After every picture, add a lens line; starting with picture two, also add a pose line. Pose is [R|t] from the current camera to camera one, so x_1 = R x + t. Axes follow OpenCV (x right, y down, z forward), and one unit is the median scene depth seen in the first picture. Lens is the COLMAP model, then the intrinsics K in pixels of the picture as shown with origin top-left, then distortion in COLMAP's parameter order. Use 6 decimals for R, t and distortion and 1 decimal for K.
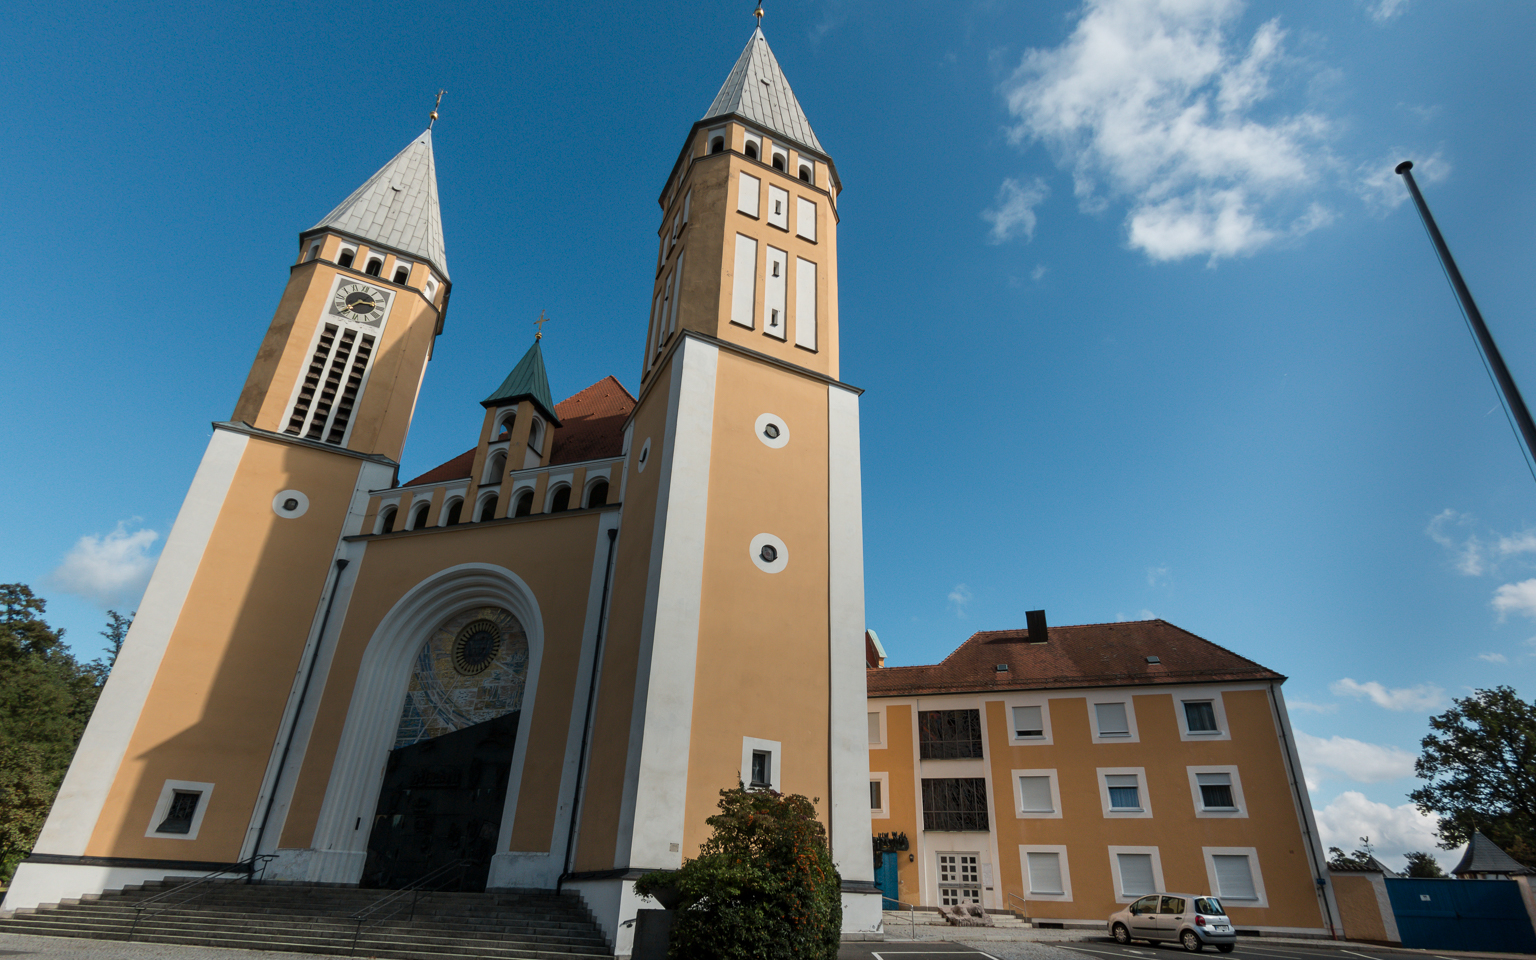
lens RADIAL K [[770.9, 0, 768.3], [0, 770.9, 521.2], [0, 0, 1]] dist [0.000603, 0.000132]
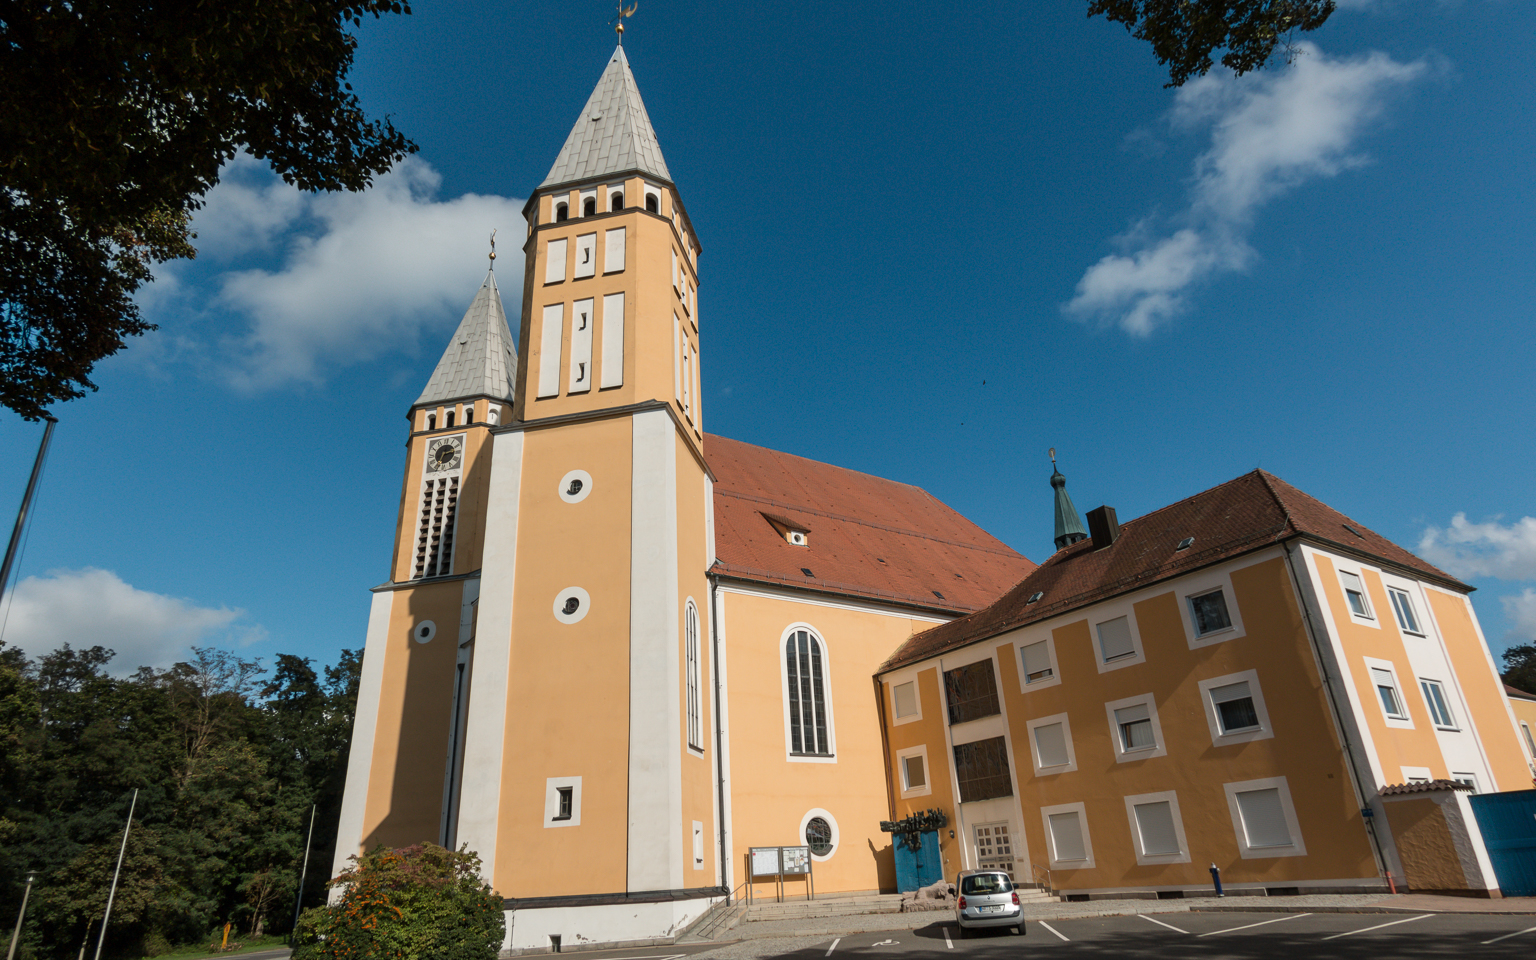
lens RADIAL K [[854.6, 0, 773.2], [0, 854.6, 507.0], [0, 0, 1]] dist [-0.004136, -0.000837]
pose [[0.791678, -0.314931, -0.523512, 0.673759], [0.344564, 0.937774, -0.043075, 0.045380], [0.504501, -0.146281, 0.850929, 0.092583]]
